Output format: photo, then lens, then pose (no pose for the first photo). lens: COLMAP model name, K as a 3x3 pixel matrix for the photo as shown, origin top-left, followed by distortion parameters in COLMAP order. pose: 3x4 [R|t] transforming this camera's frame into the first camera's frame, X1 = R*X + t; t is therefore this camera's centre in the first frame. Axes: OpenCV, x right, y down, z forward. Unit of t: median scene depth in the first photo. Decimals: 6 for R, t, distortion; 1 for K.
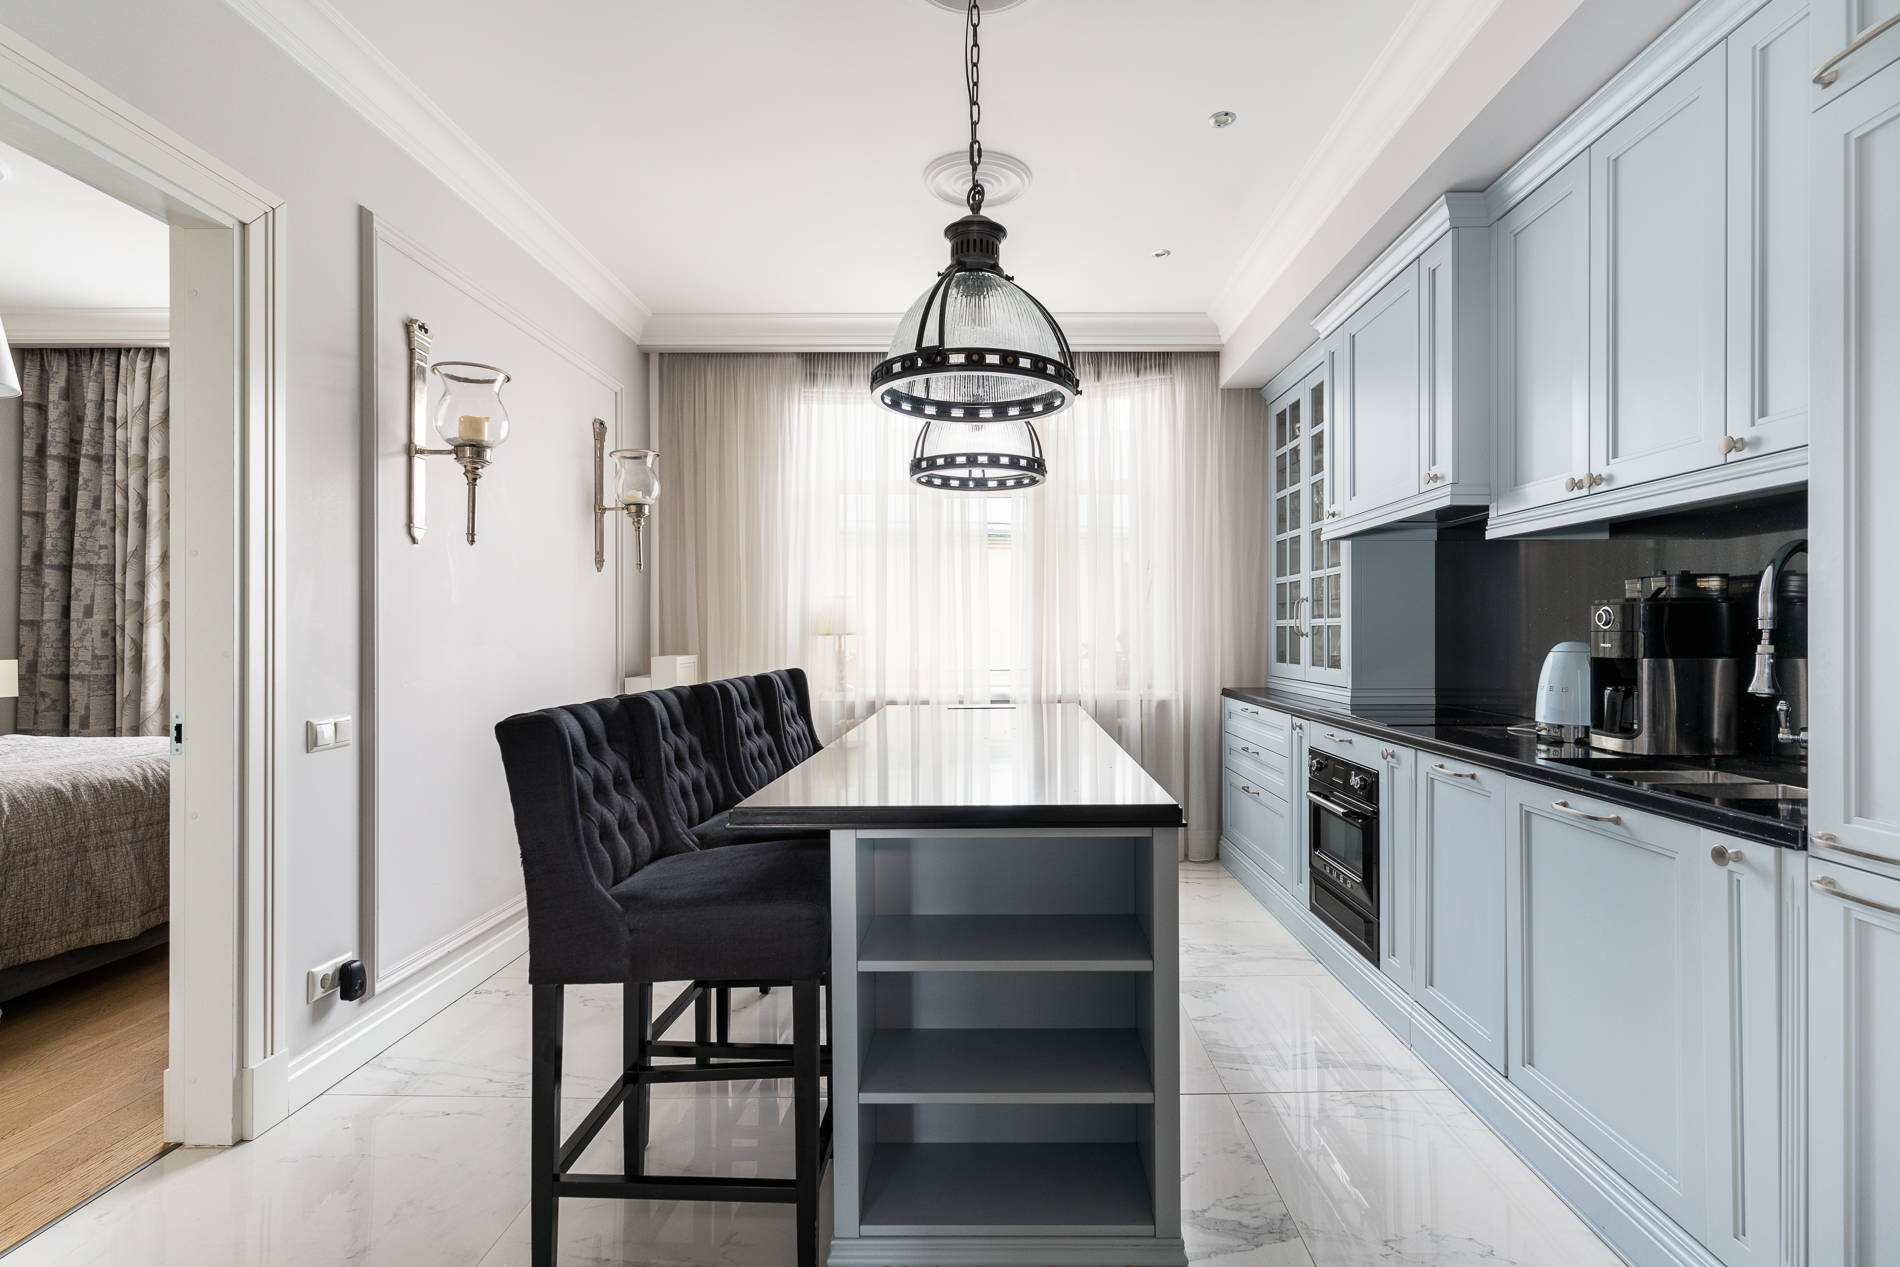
lens RADIAL K [[919.5, 0, 950.0], [0, 919.5, 633.5], [0, 0, 1]] dist [0.004402, 0.000726]
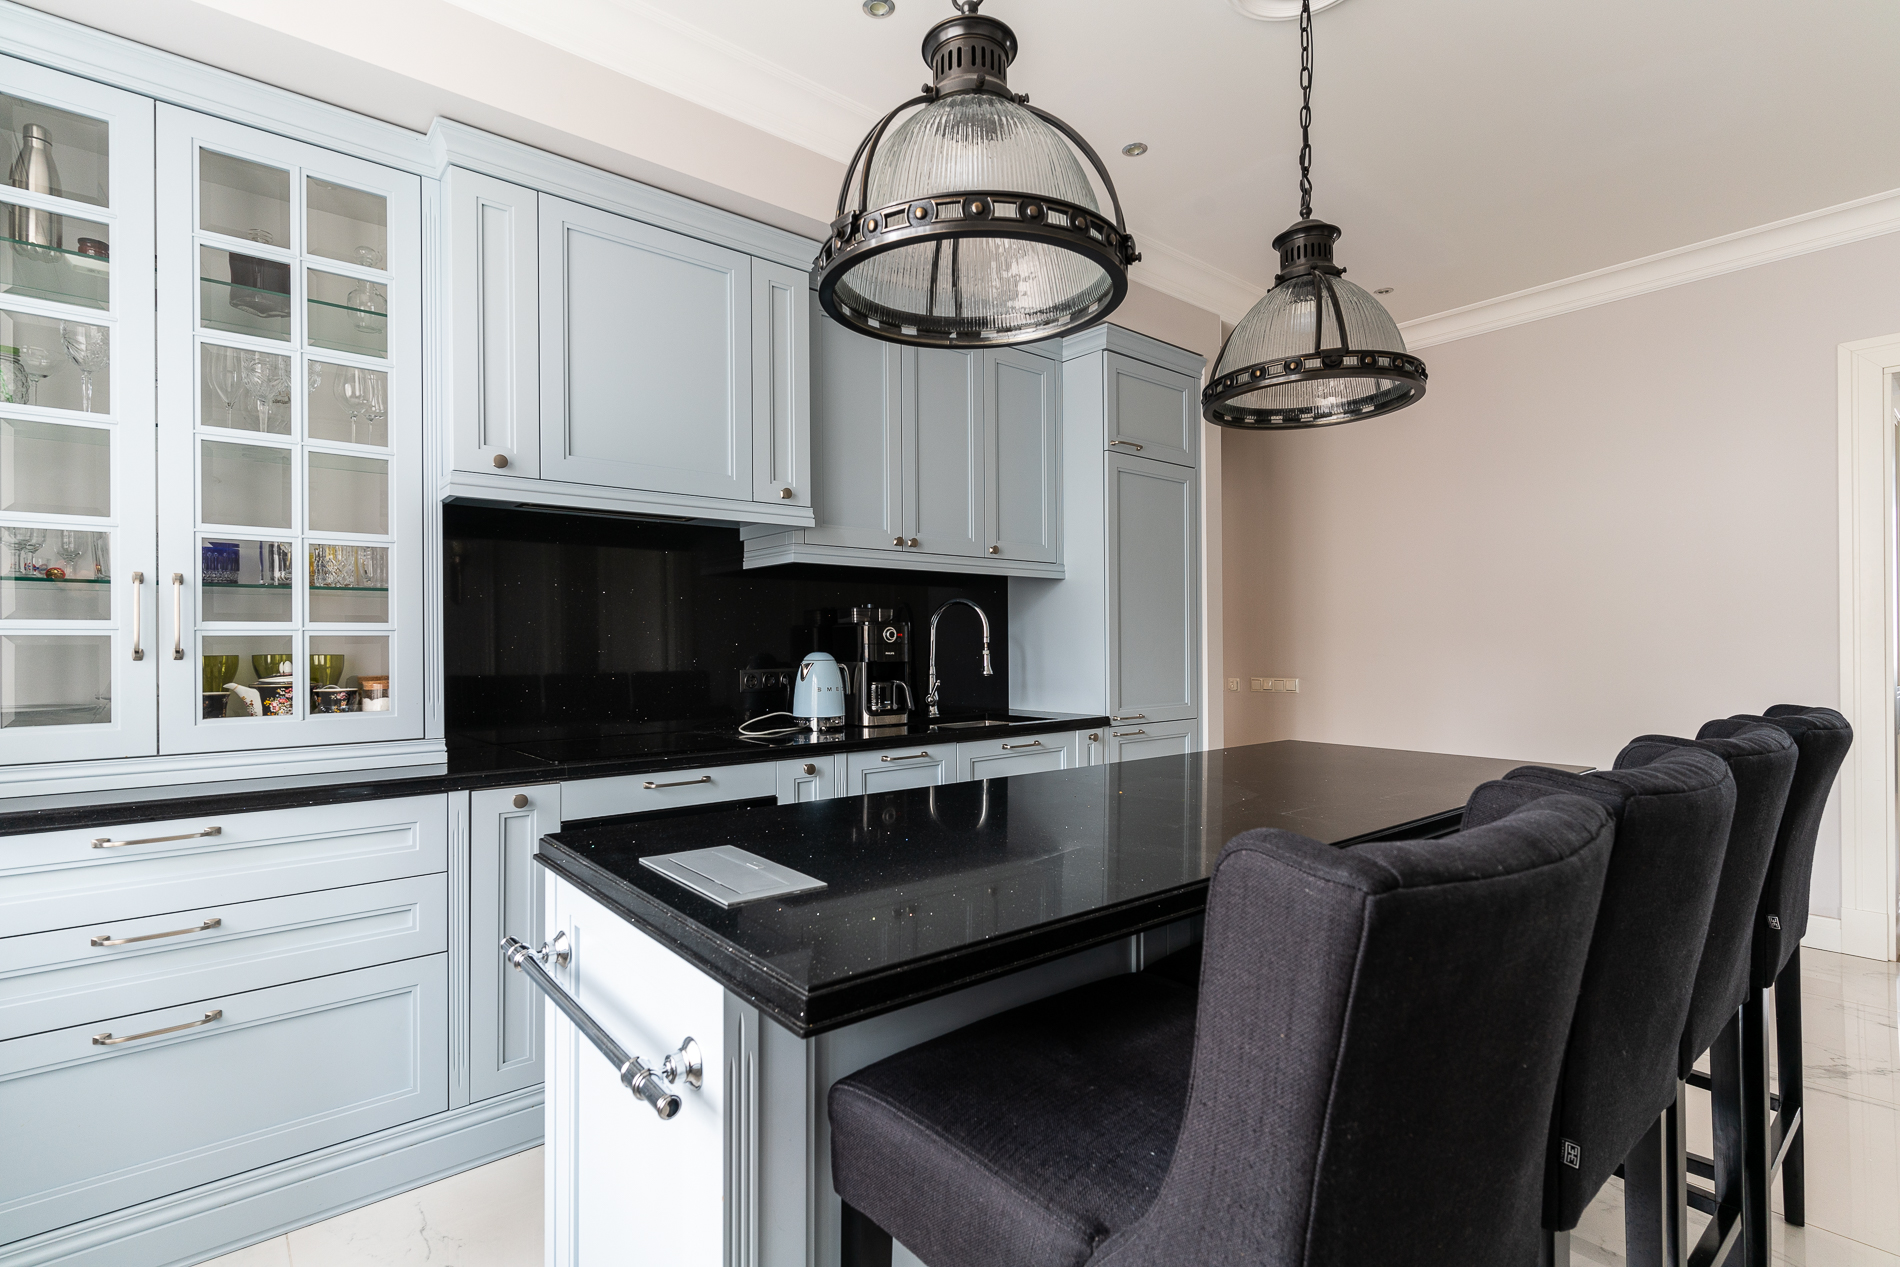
lens RADIAL K [[890.5, 0, 944.0], [0, 890.5, 643.3], [0, 0, 1]] dist [0.002944, -0.000105]
pose [[-0.675195, 0.007616, 0.737600, -0.267236], [0.007805, 0.999964, -0.003180, 0.000338], [-0.737598, 0.003610, -0.675230, 1.259043]]
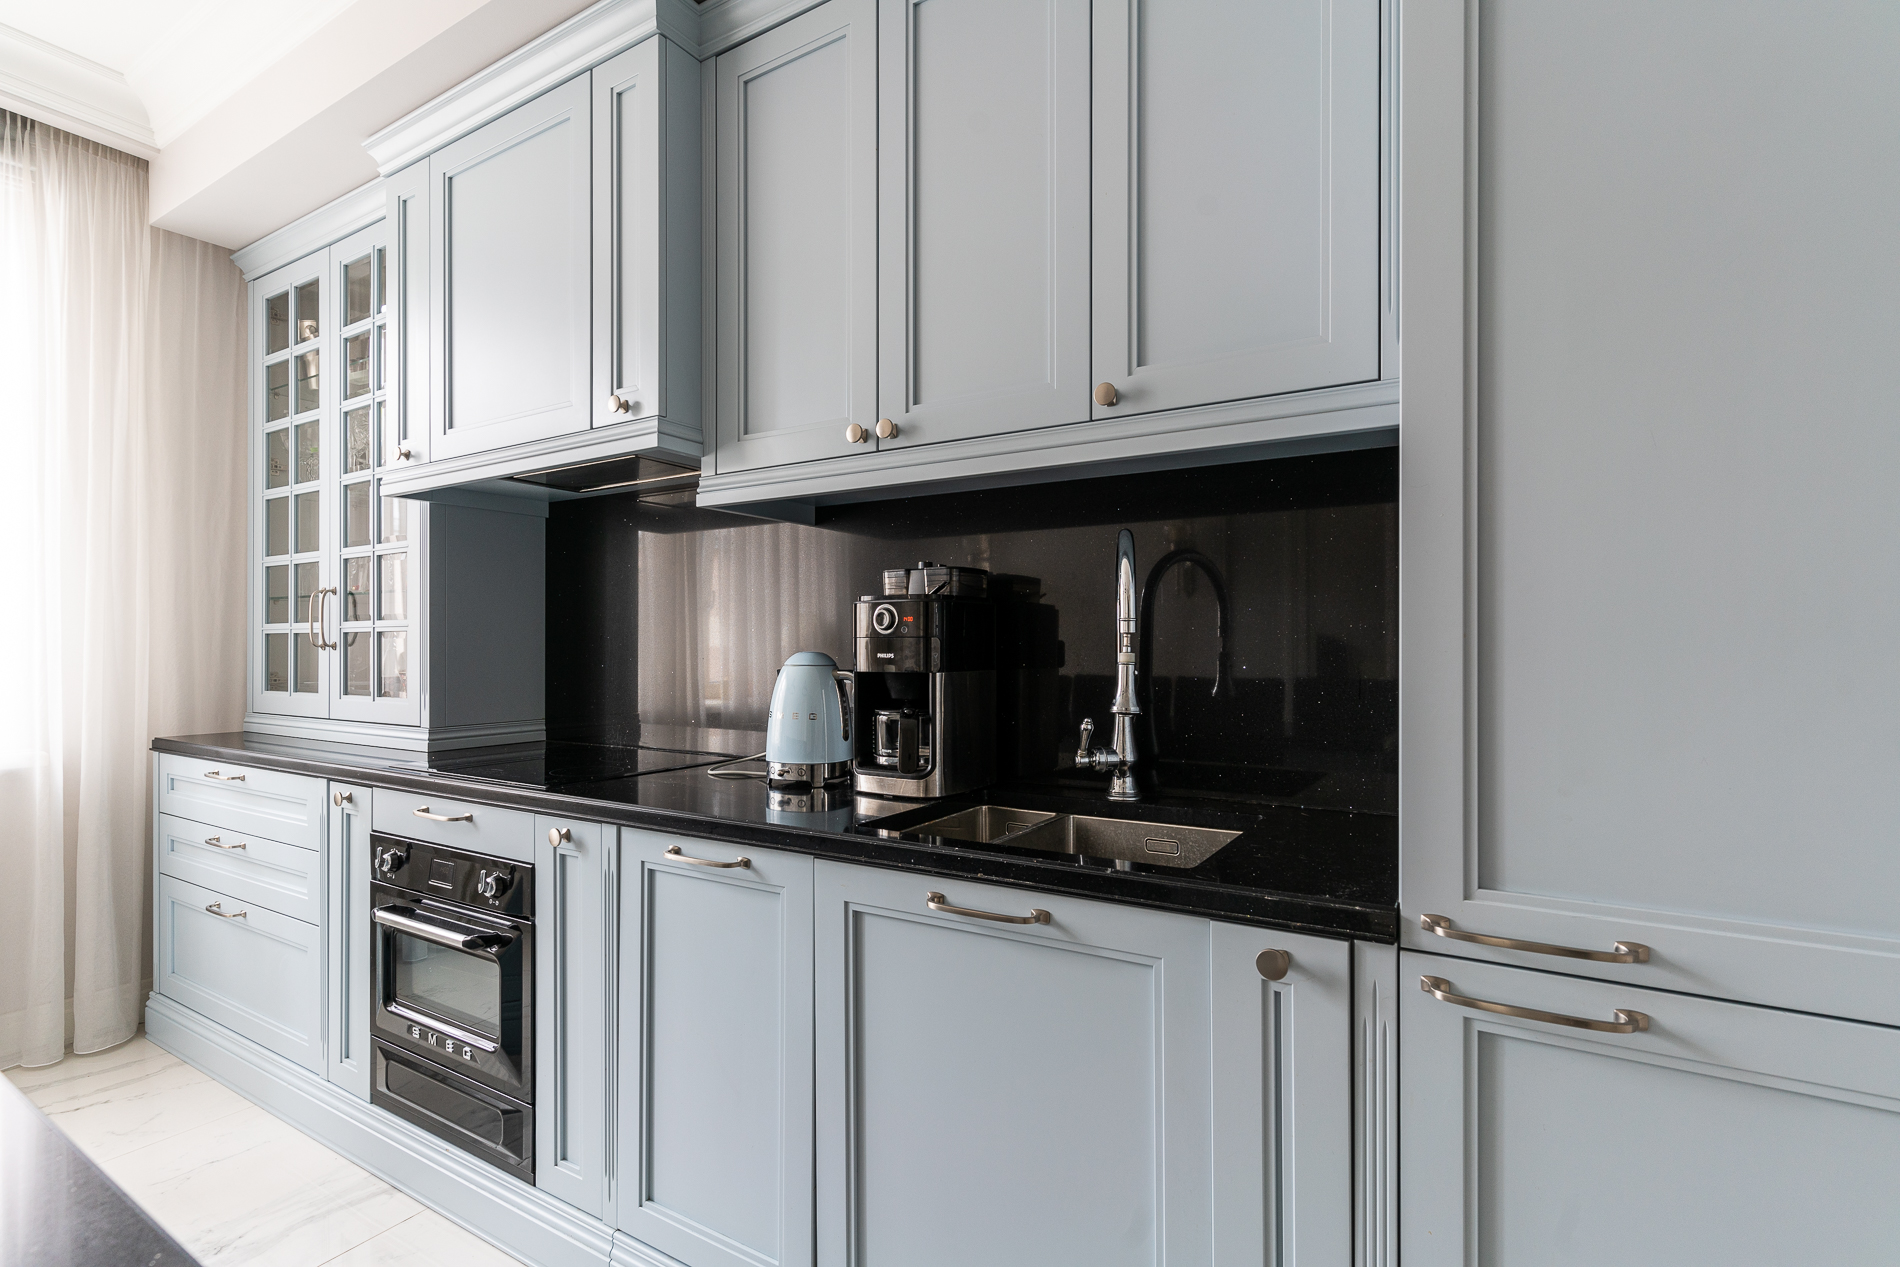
lens RADIAL K [[890.5, 0, 944.0], [0, 890.5, 643.3], [0, 0, 1]] dist [0.002944, -0.000105]
pose [[0.490618, 0.003873, 0.871366, 0.066621], [0.001826, 0.999983, -0.005473, 0.004128], [-0.871373, 0.004276, 0.490603, 0.393298]]
